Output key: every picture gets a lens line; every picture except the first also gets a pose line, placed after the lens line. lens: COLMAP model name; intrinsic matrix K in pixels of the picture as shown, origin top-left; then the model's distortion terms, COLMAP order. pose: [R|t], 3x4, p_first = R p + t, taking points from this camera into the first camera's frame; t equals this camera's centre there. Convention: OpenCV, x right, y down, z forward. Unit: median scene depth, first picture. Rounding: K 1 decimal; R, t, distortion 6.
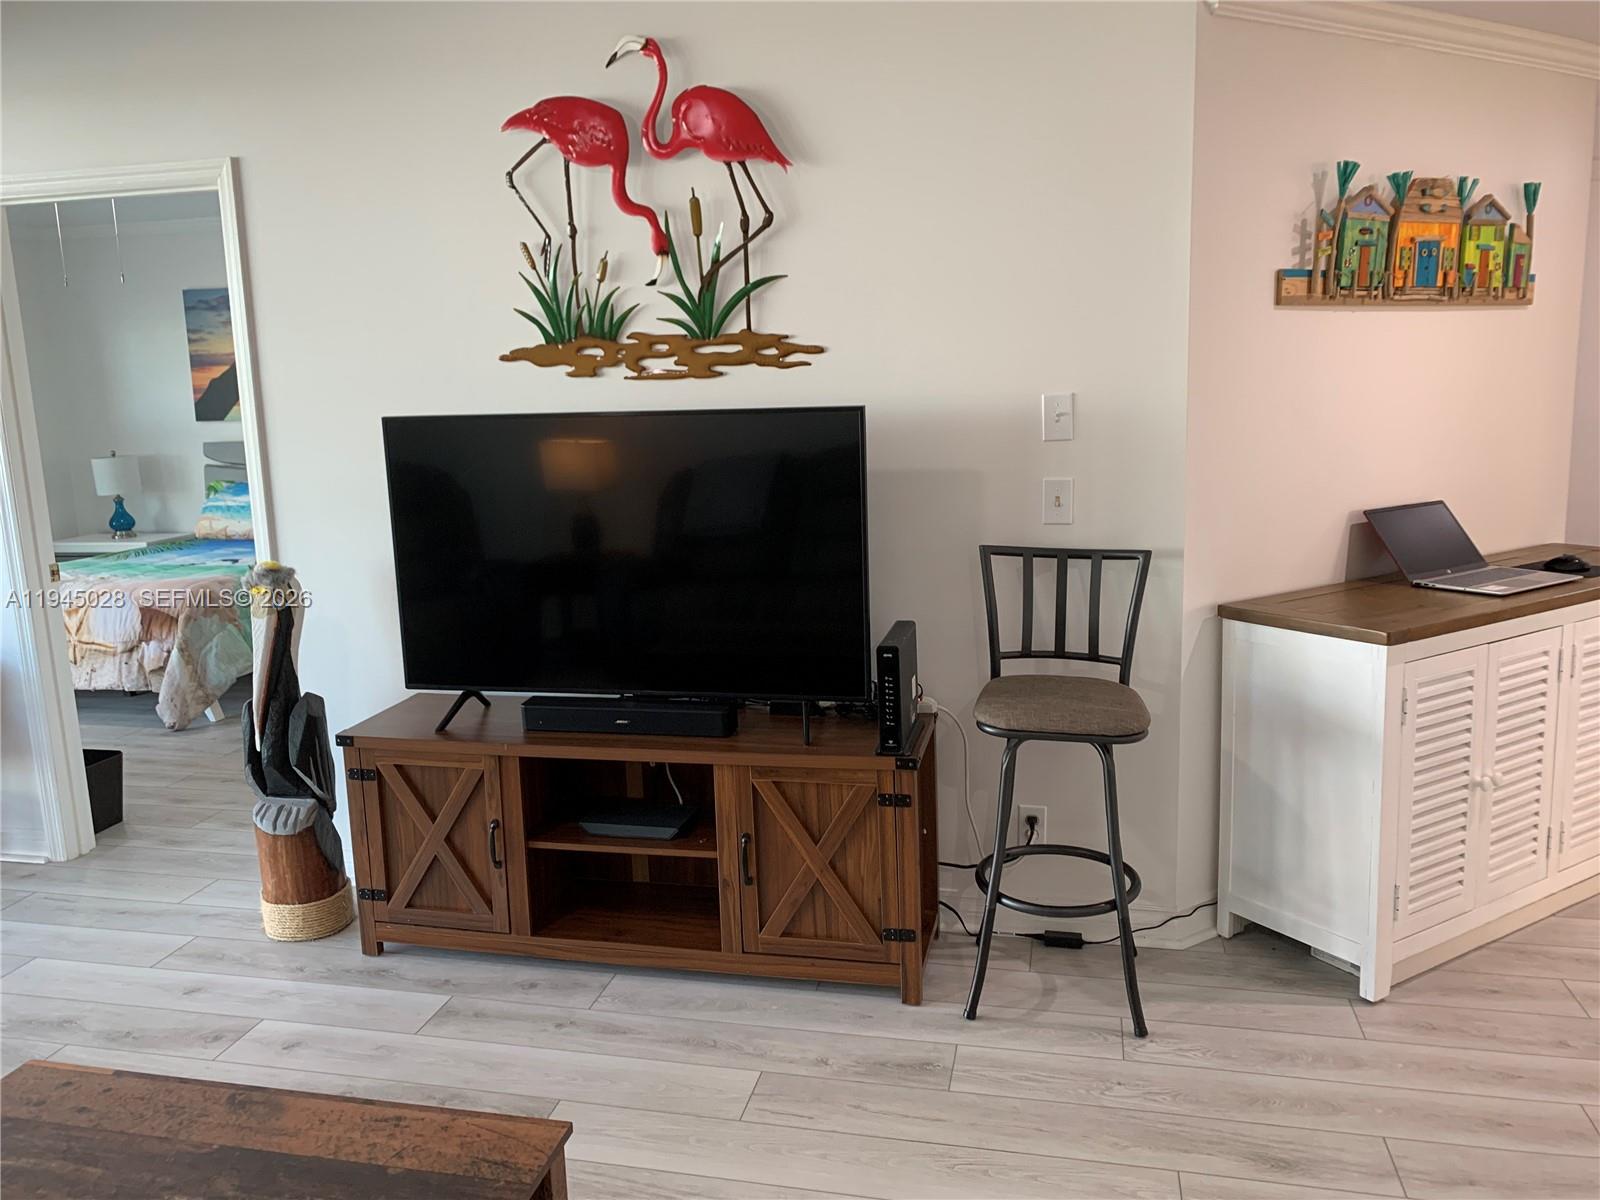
lens RADIAL K [[1236.3, 0, 790.7], [0, 1236.3, 582.5], [0, 0, 1]] dist [0.016825, -0.013181]
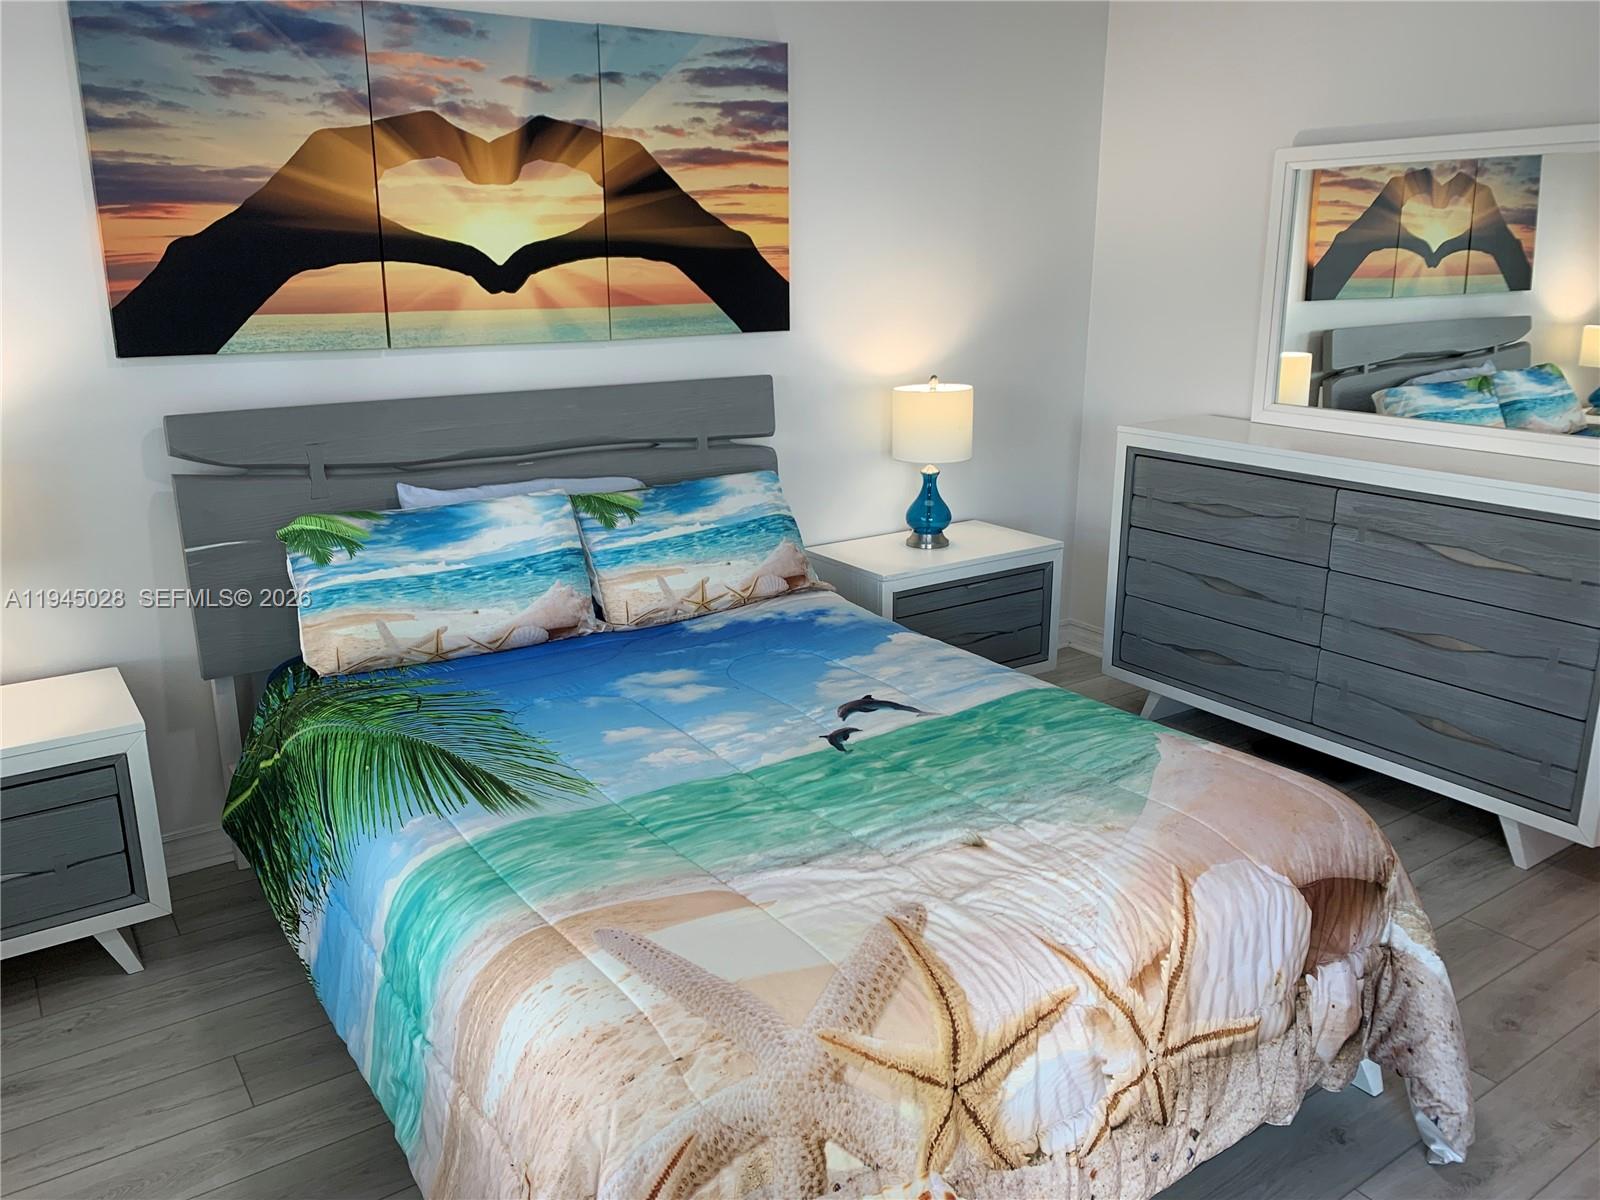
lens RADIAL K [[1236.3, 0, 790.7], [0, 1236.3, 582.5], [0, 0, 1]] dist [0.016825, -0.013181]
pose [[0.674564, -0.164278, 0.719705, -0.649126], [0.109677, 0.986408, 0.122357, -0.093936], [-0.730023, -0.003602, 0.683413, 0.649915]]
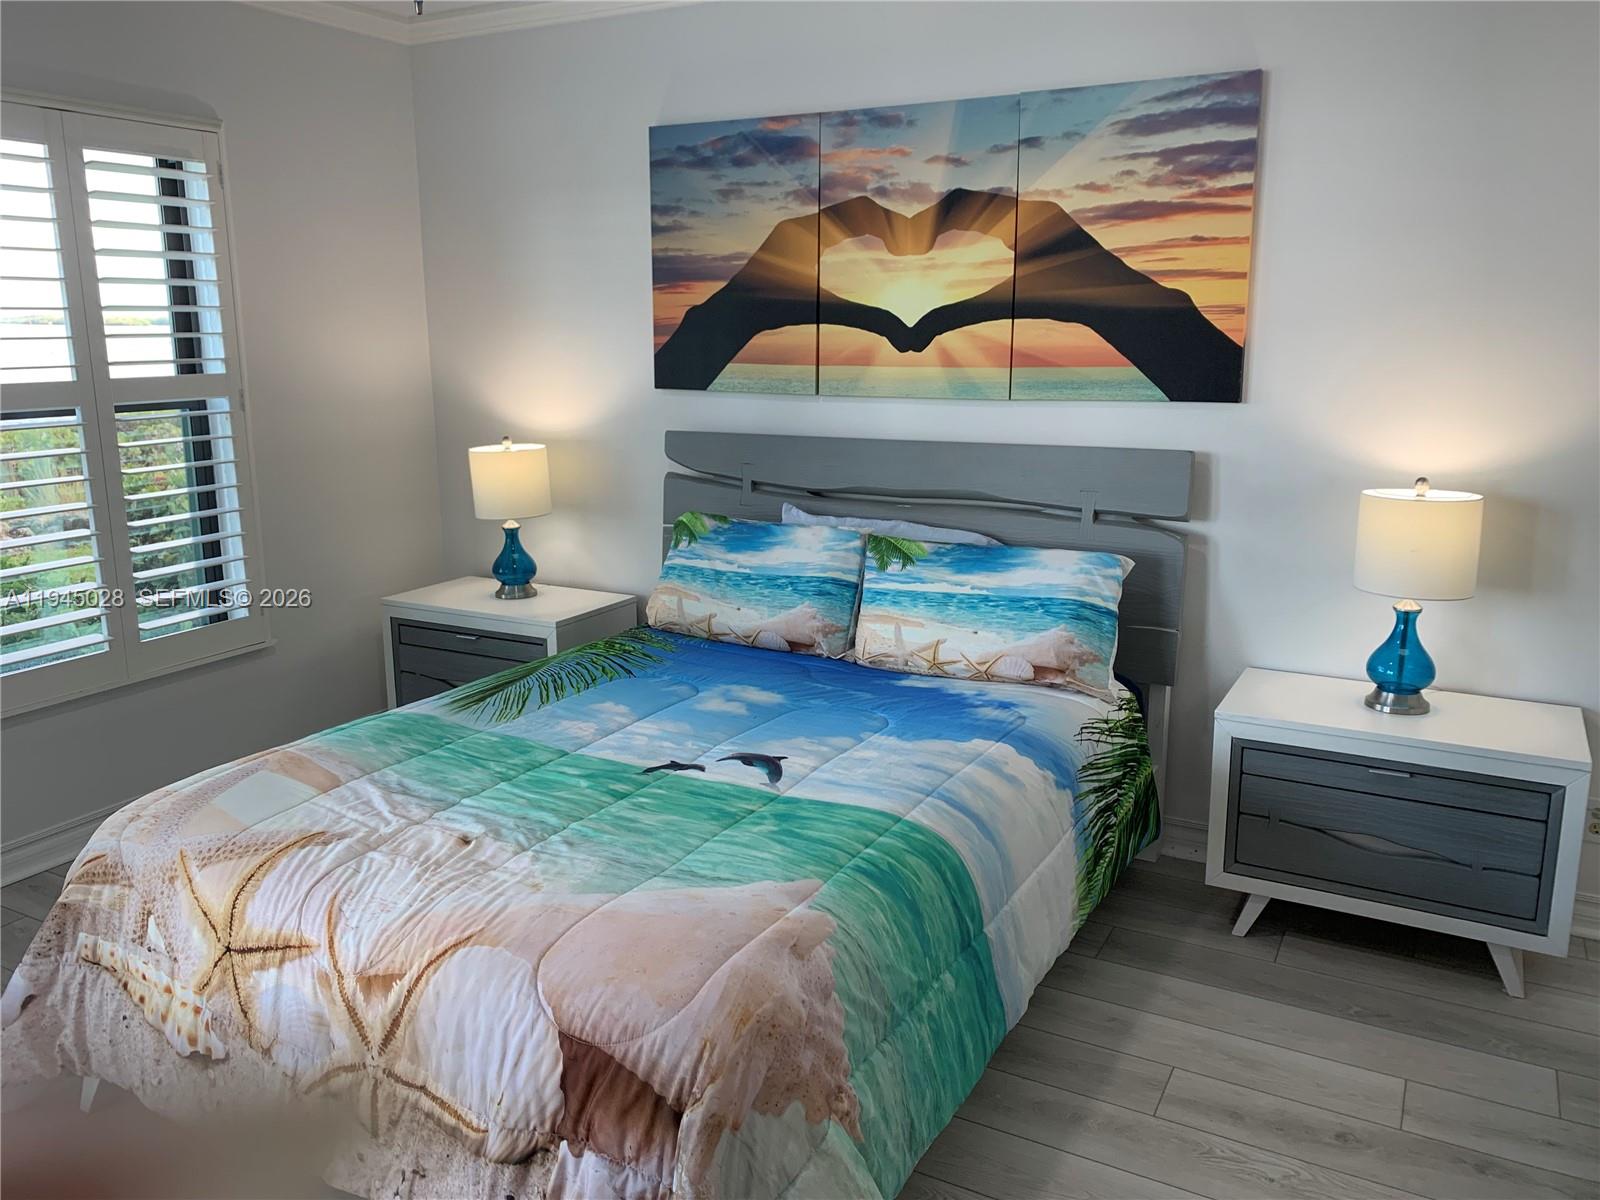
lens RADIAL K [[1231.9, 0, 792.2], [0, 1231.9, 589.3], [0, 0, 1]] dist [0.033752, -0.067472]
pose [[0.962543, 0.082226, -0.258361, -0.299039], [-0.069878, 0.995946, 0.056638, -0.083627], [0.261971, -0.036463, 0.964387, 0.541805]]
